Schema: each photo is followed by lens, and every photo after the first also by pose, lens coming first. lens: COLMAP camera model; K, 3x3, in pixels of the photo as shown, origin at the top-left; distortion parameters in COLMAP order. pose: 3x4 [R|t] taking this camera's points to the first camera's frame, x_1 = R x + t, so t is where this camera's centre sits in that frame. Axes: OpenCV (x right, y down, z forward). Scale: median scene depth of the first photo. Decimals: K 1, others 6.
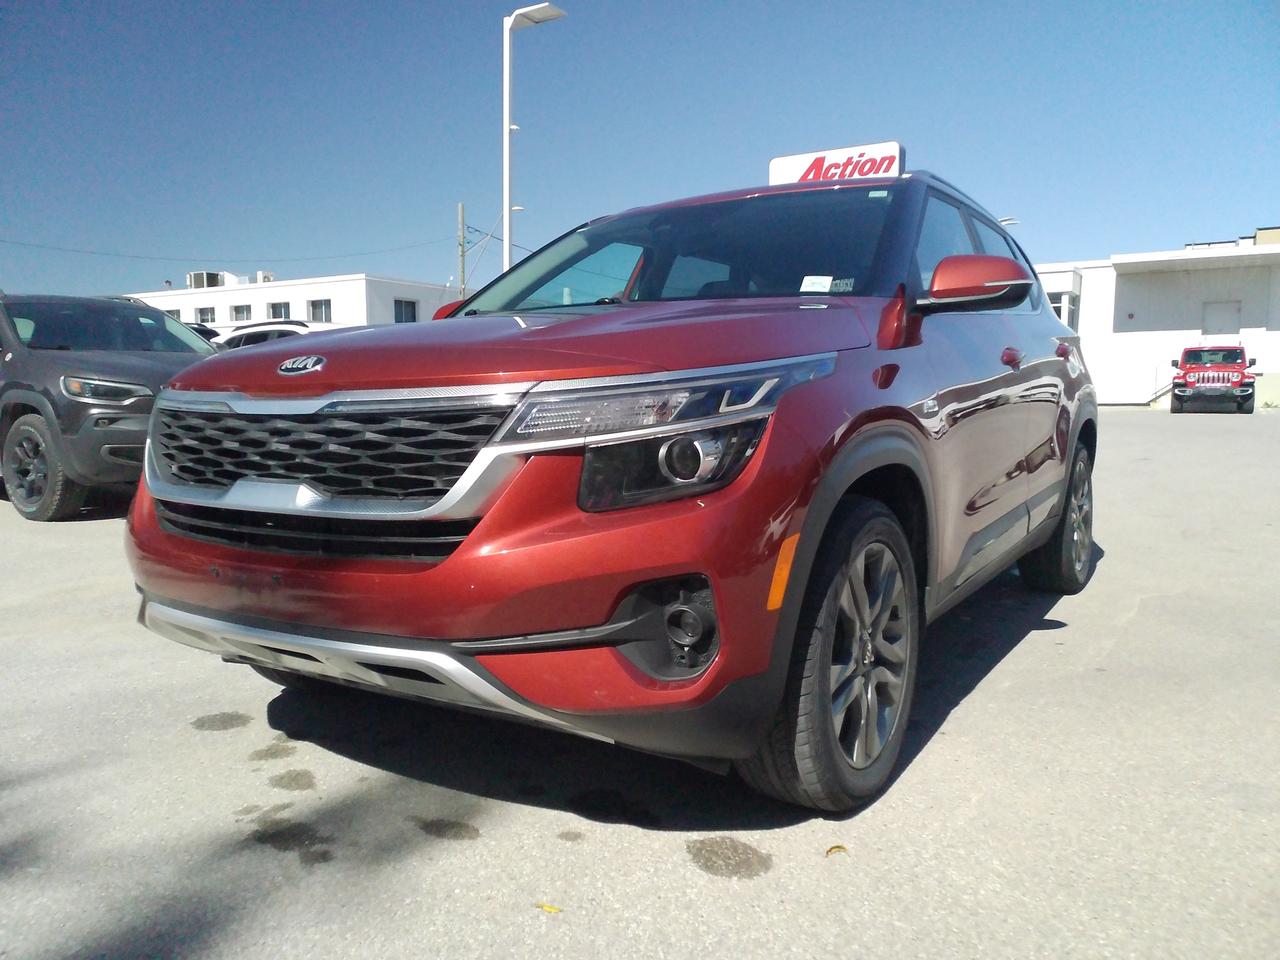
lens RADIAL K [[992.0, 0, 614.6], [0, 992.0, 490.8], [0, 0, 1]] dist [0.016466, 0.003687]
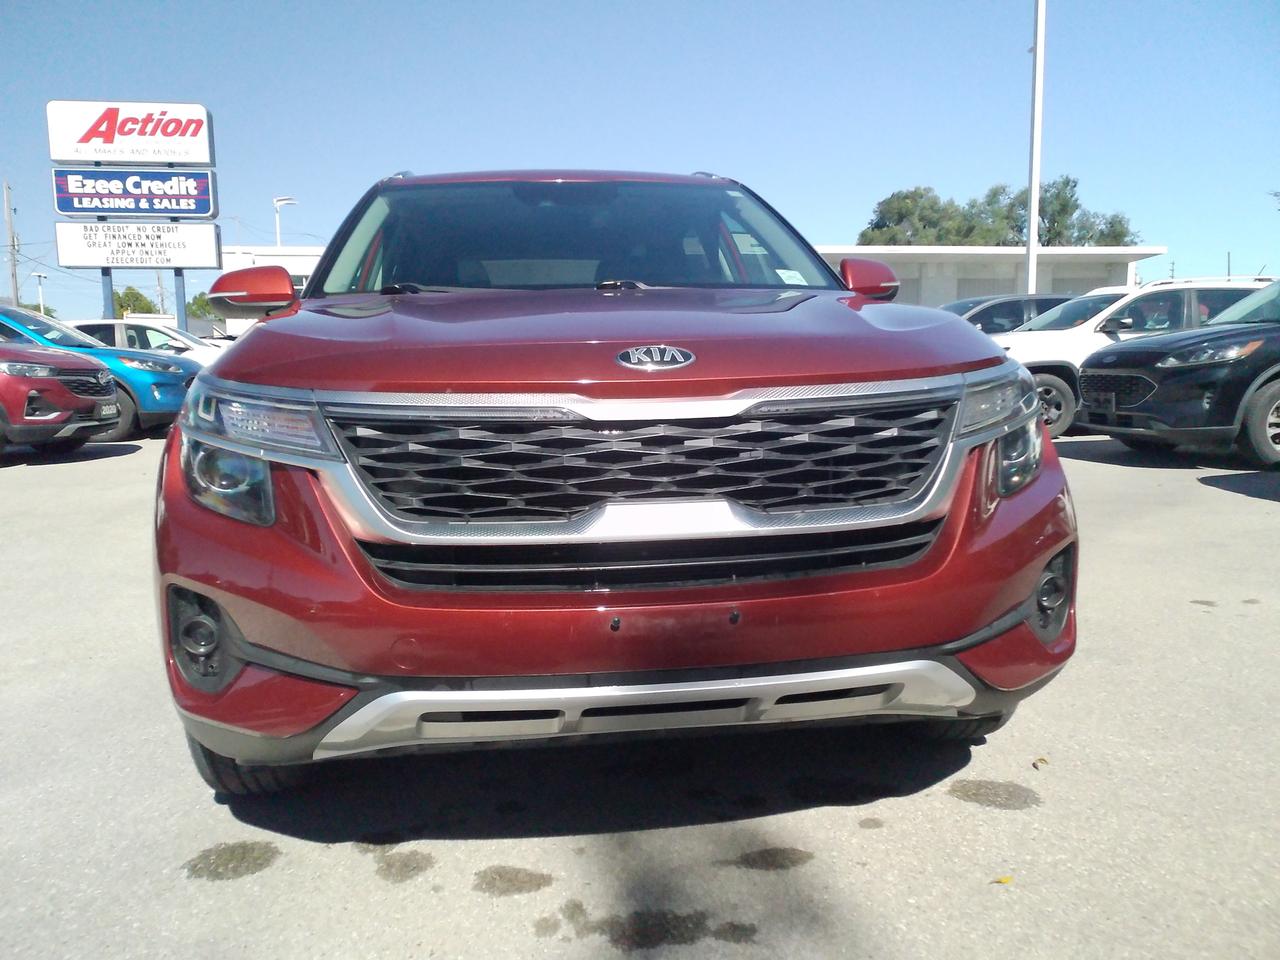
lens RADIAL K [[992.0, 0, 633.2], [0, 992.0, 484.5], [0, 0, 1]] dist [0.016466, 0.003687]
pose [[0.760117, -0.088743, 0.643697, -0.830869], [0.078199, 0.995923, 0.044960, -0.058165], [-0.645063, 0.016162, 0.763958, 0.372228]]
